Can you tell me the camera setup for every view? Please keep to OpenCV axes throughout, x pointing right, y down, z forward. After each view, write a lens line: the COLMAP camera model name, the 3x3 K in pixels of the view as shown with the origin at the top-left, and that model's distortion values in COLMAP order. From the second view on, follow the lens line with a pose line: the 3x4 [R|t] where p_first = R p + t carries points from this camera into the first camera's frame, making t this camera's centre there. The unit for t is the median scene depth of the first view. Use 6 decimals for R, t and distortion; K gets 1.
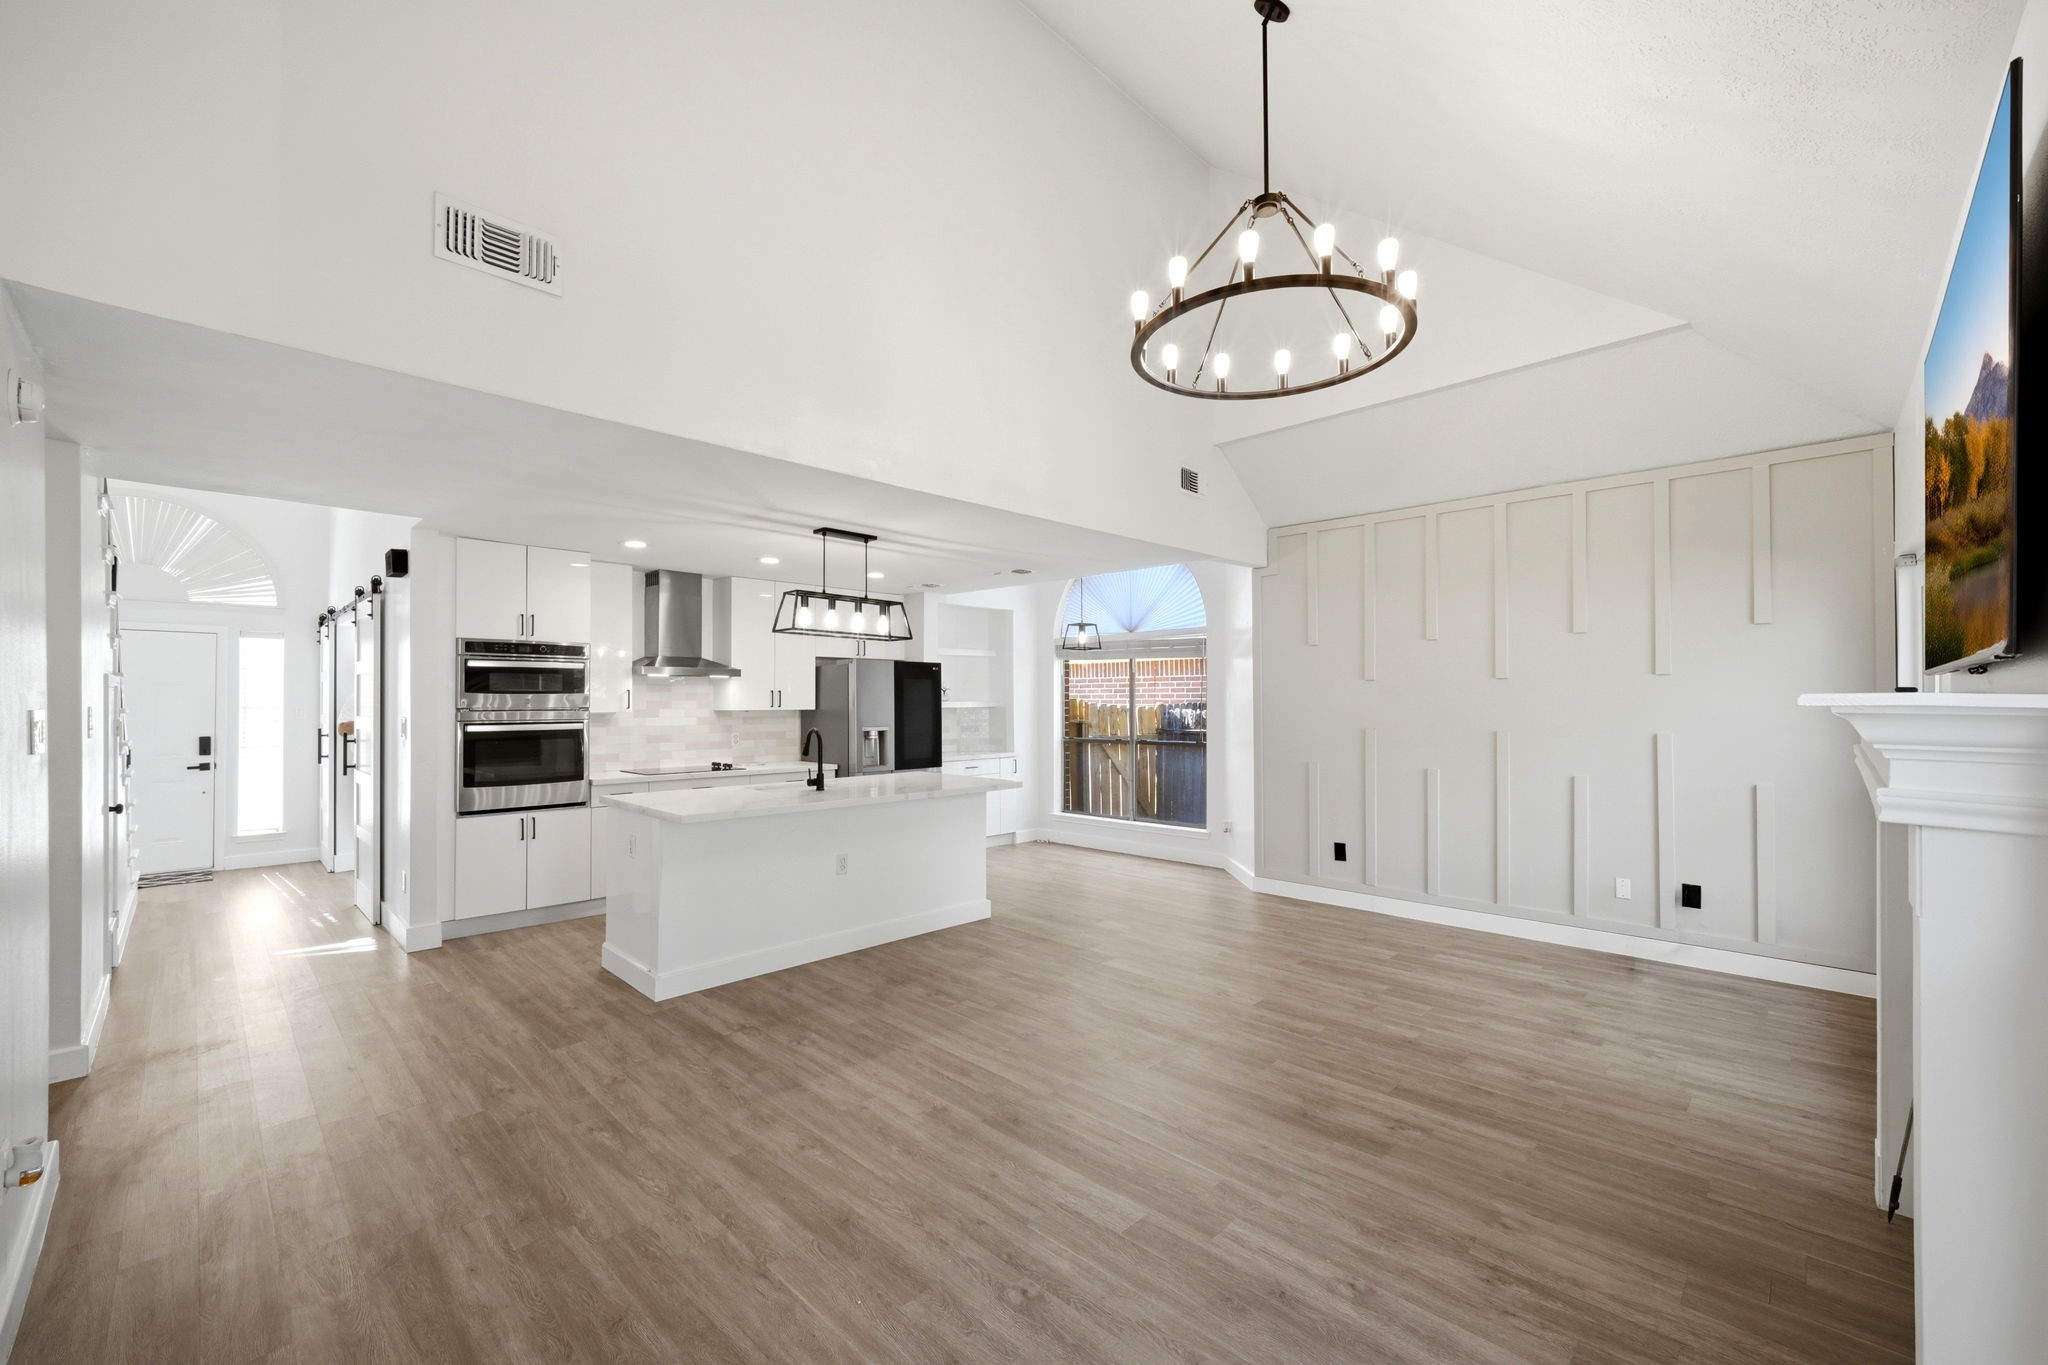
lens RADIAL K [[832.1, 0, 1027.2], [0, 832.1, 682.6], [0, 0, 1]] dist [-0.007436, 0.000633]
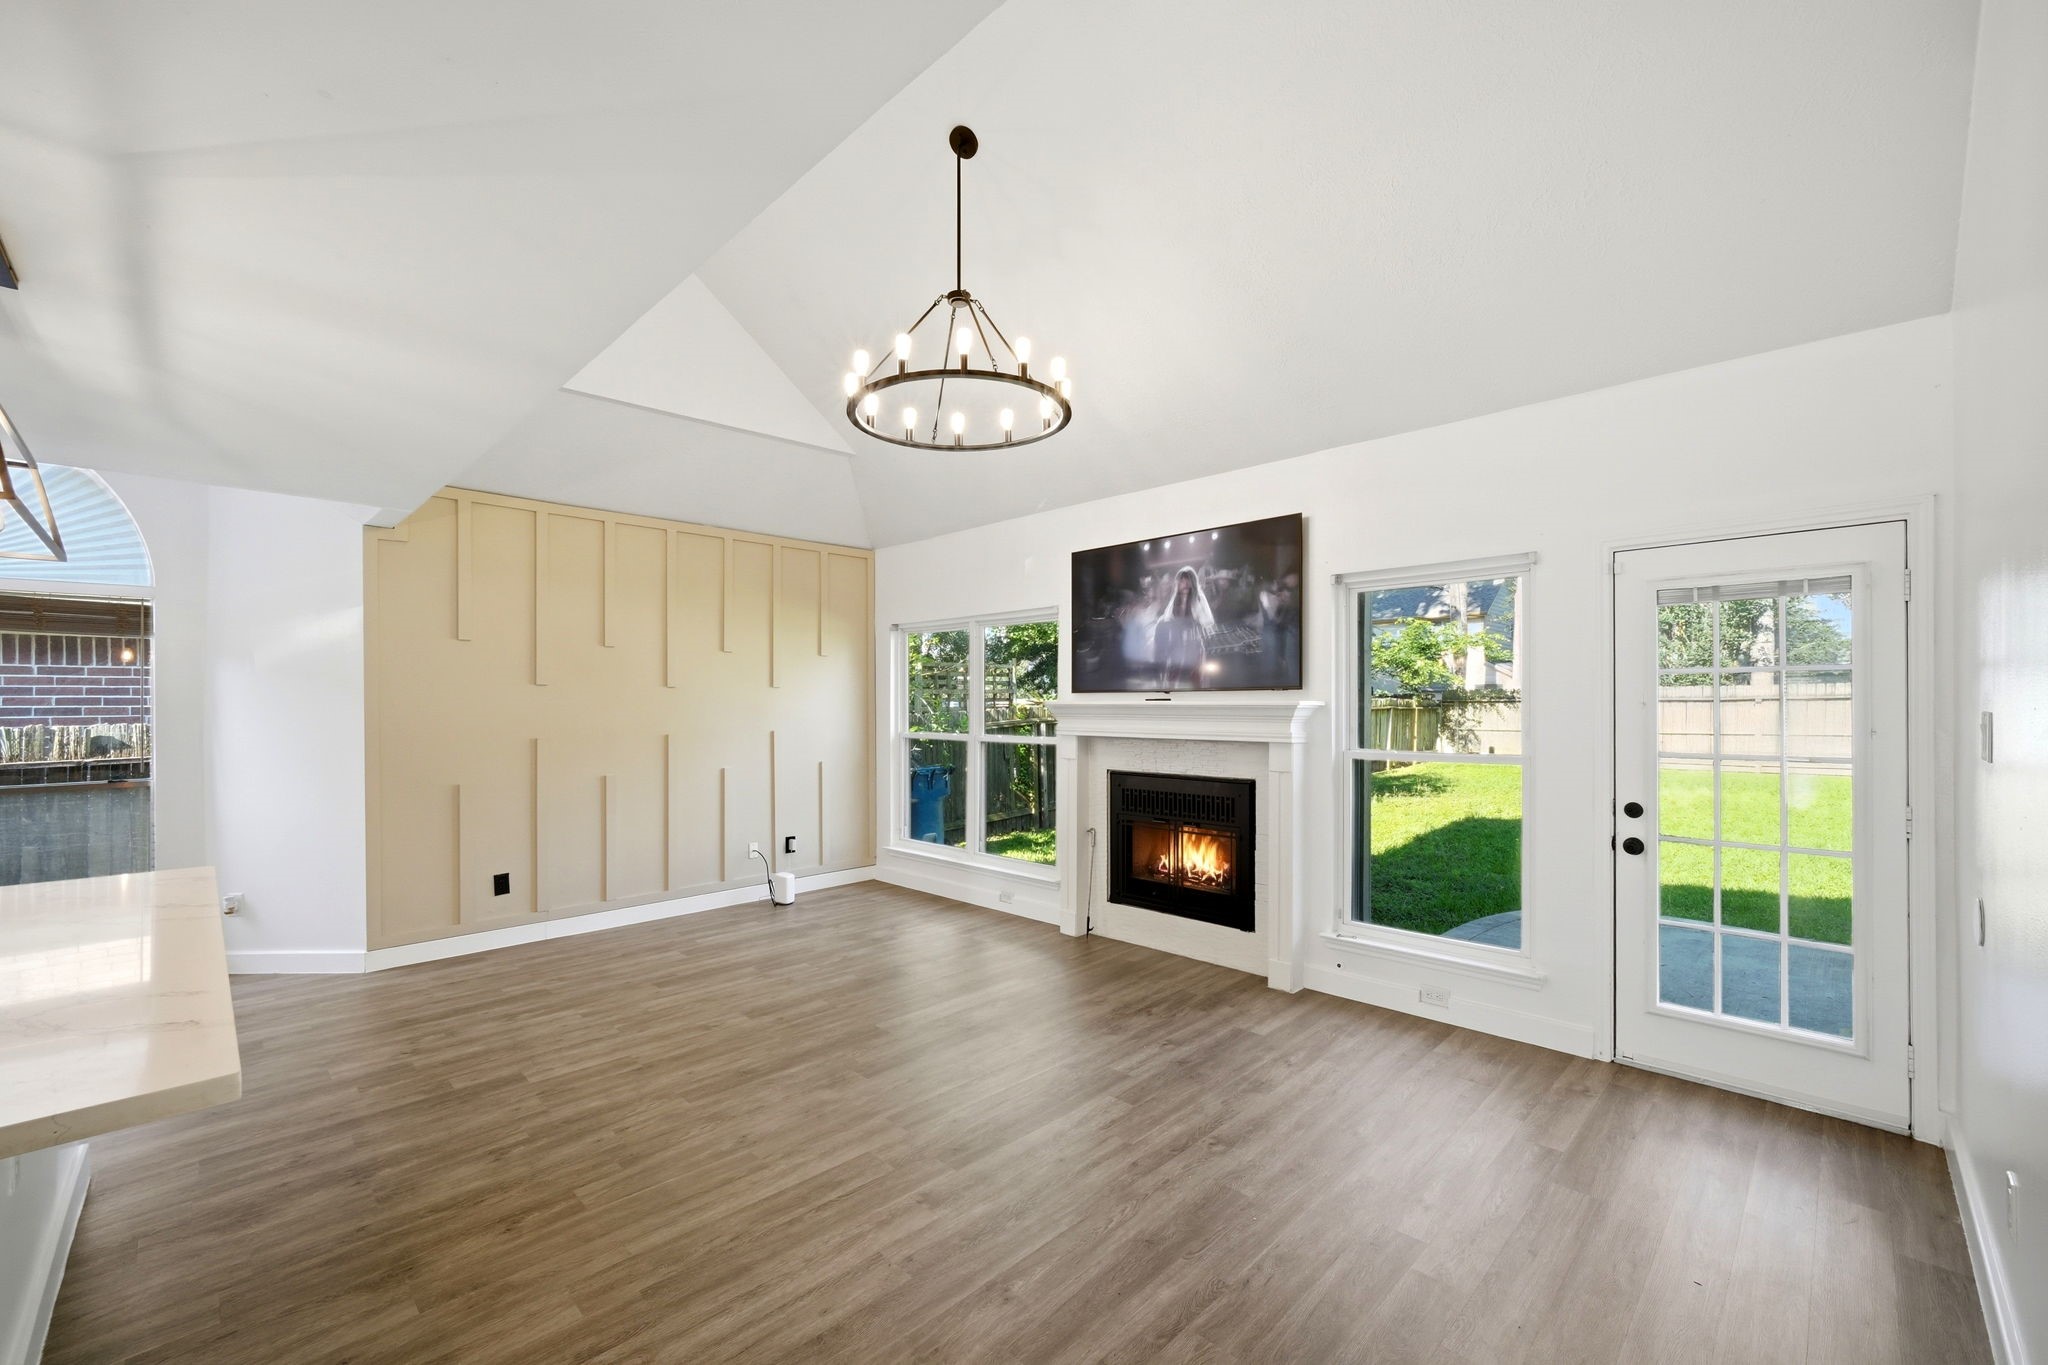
lens RADIAL K [[832.1, 0, 1026.6], [0, 832.1, 696.8], [0, 0, 1]] dist [-0.007436, 0.000633]
pose [[0.005134, 0.010640, 0.999930, -0.707705], [-0.016061, 0.999815, -0.010556, 0.016412], [-0.999858, -0.016006, 0.005304, 0.681627]]
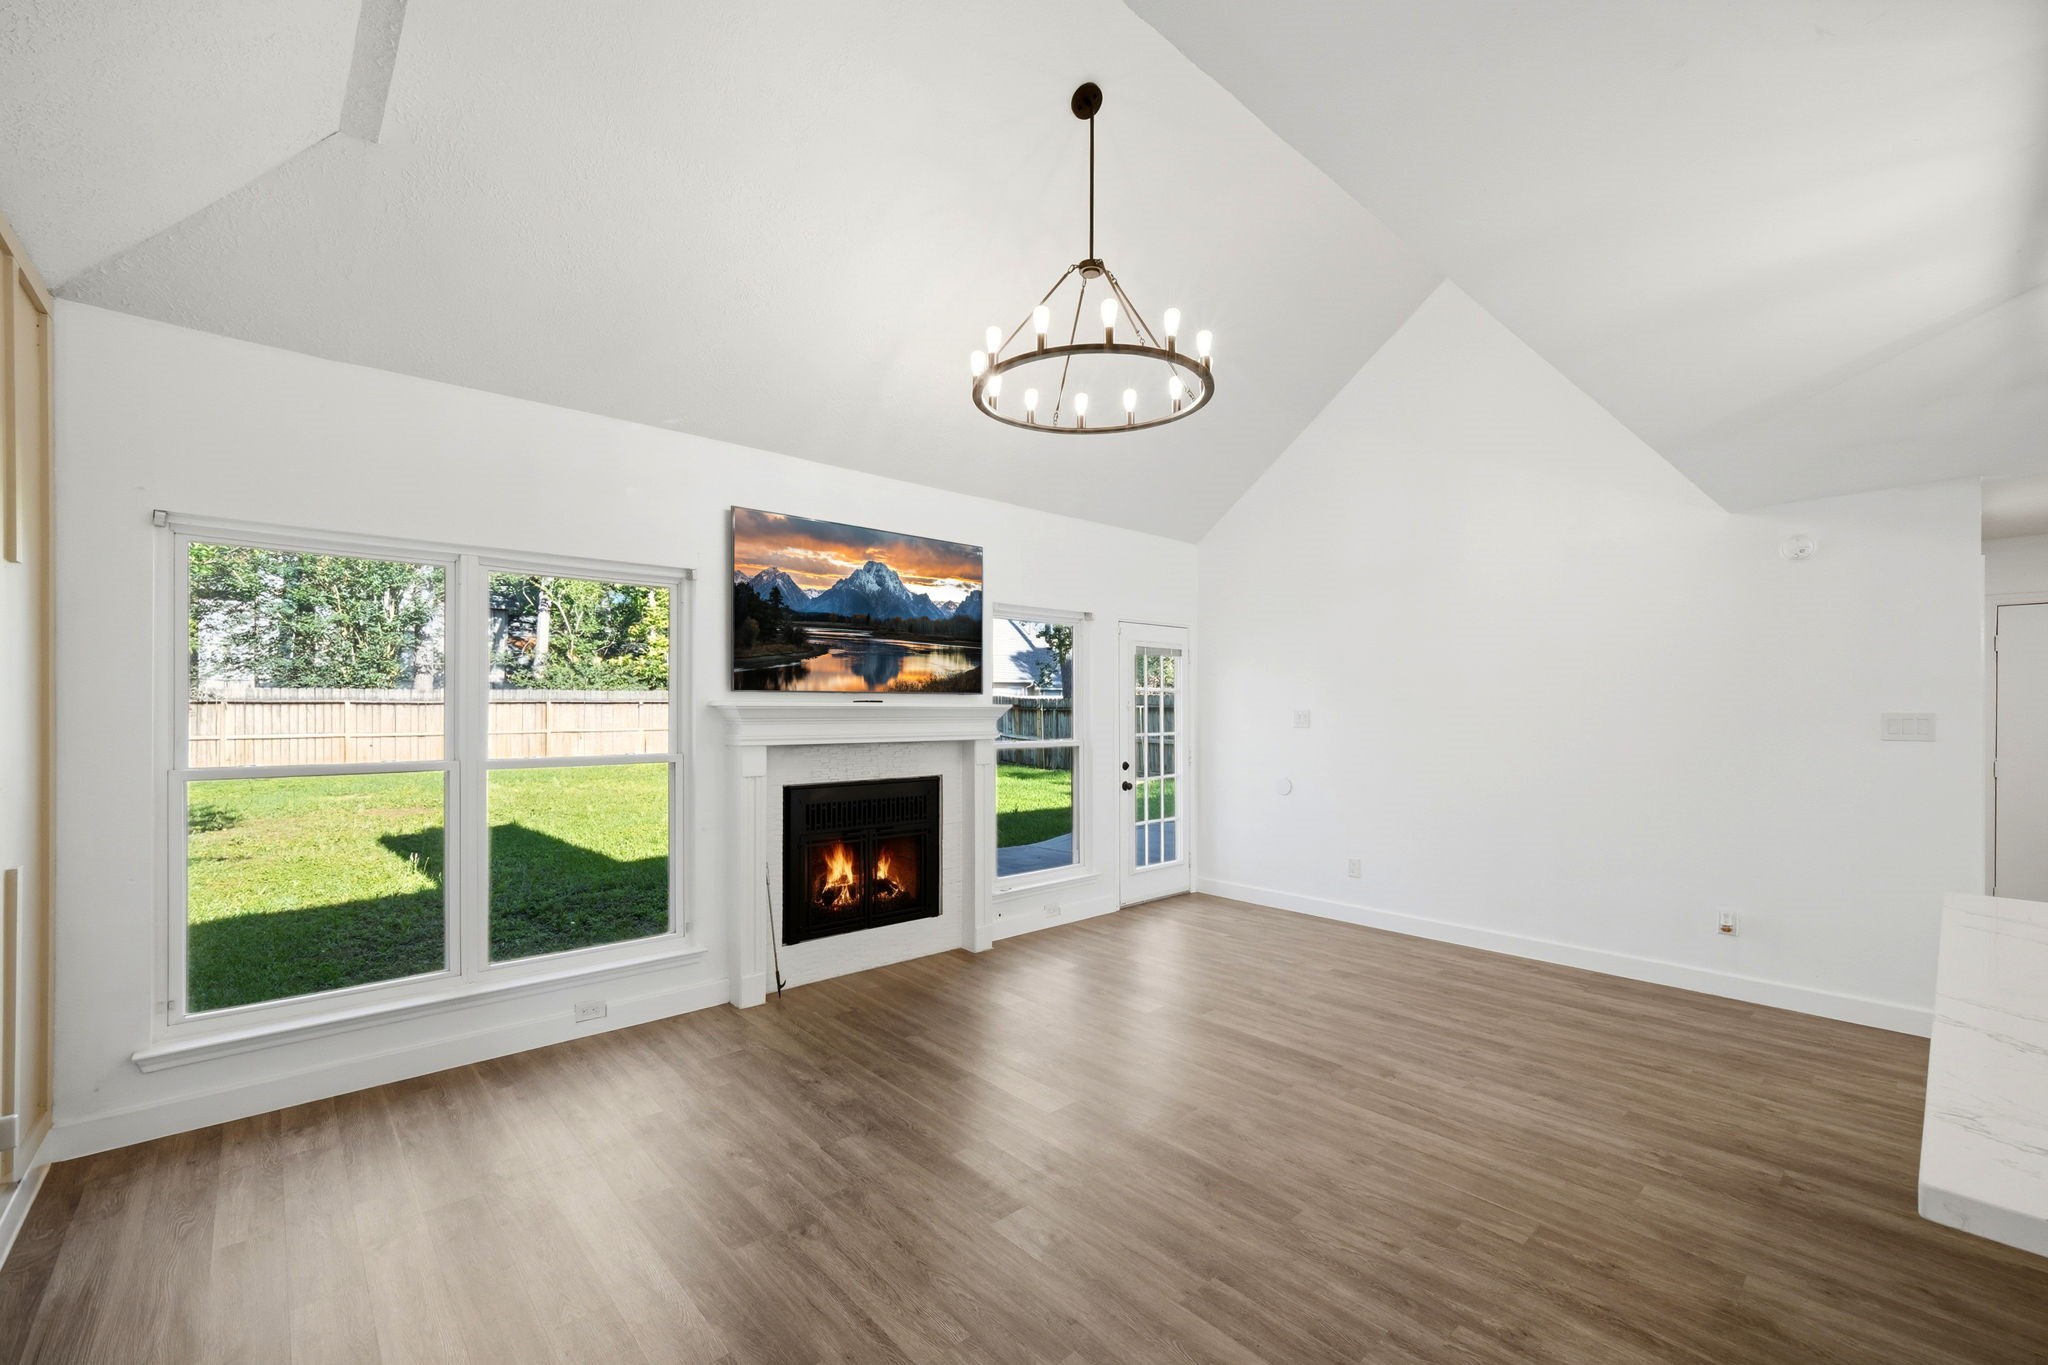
lens RADIAL K [[832.1, 0, 1023.6], [0, 832.1, 712.8], [0, 0, 1]] dist [-0.007436, 0.000633]
pose [[-0.997526, -0.000857, 0.070298, 0.229218], [-0.001582, 0.999946, -0.010267, 0.030781], [-0.070286, -0.010353, -0.997473, 1.621502]]
